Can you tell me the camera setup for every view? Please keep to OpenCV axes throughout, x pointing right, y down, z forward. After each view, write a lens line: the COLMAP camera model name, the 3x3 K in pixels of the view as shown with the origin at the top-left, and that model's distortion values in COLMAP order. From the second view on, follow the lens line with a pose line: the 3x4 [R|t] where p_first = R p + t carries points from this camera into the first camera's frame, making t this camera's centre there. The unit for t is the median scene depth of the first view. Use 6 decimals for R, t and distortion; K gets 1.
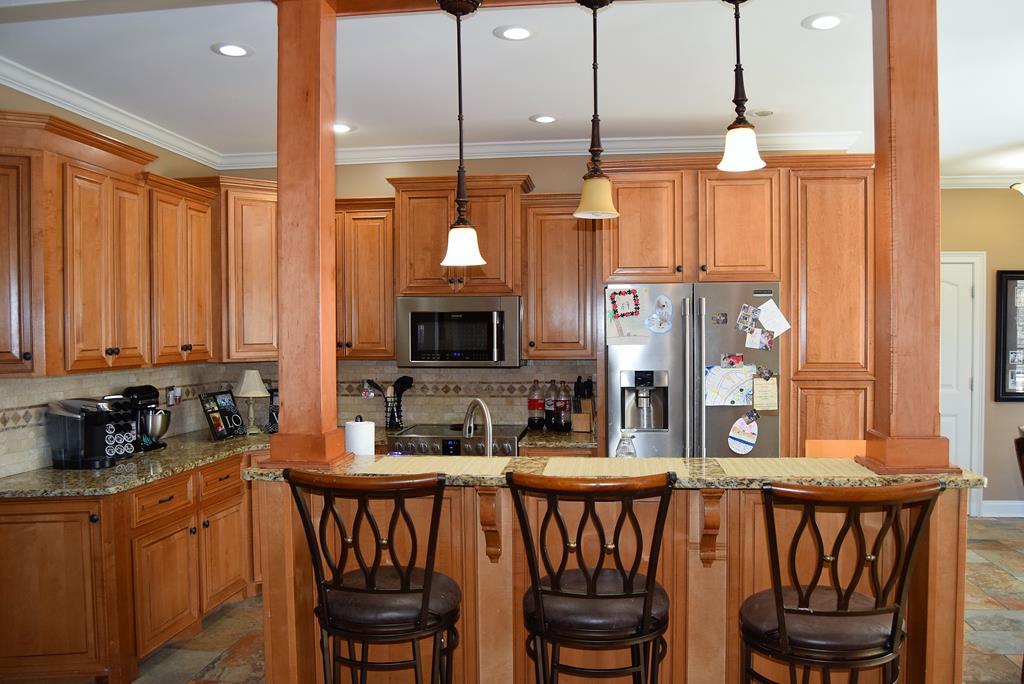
lens RADIAL K [[811.1, 0, 519.3], [0, 811.1, 345.6], [0, 0, 1]] dist [-0.094299, 0.035604]
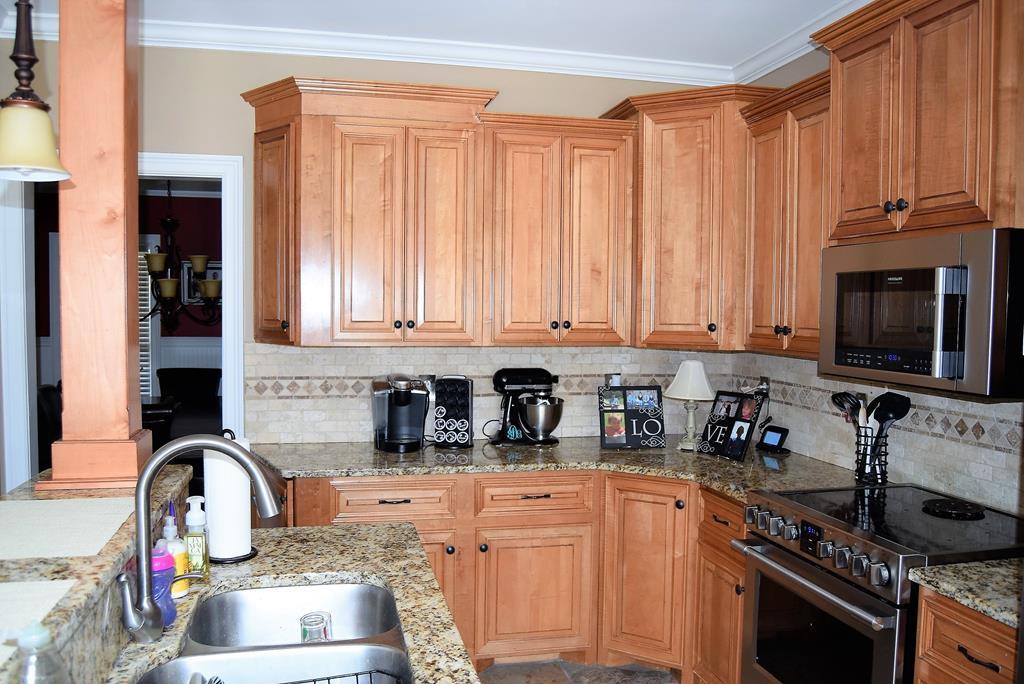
lens RADIAL K [[811.1, 0, 521.7], [0, 811.1, 345.0], [0, 0, 1]] dist [-0.094299, 0.035604]
pose [[0.343911, 0.052694, -0.937522, 0.338543], [-0.032282, 0.998497, 0.044279, -0.012323], [0.938447, 0.015038, 0.345096, 0.714334]]
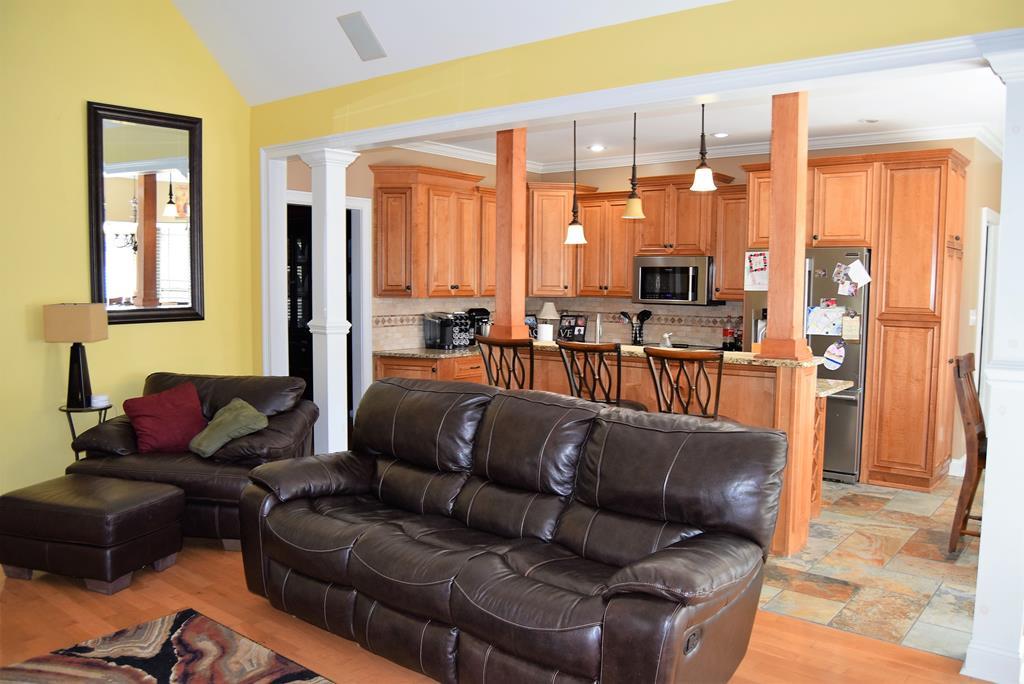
lens RADIAL K [[811.1, 0, 517.6], [0, 811.1, 341.7], [0, 0, 1]] dist [-0.094299, 0.035604]
pose [[0.853701, 0.052847, -0.518076, 0.530312], [-0.025143, 0.997860, 0.060356, 0.014891], [0.520157, -0.038500, 0.853203, -0.480953]]
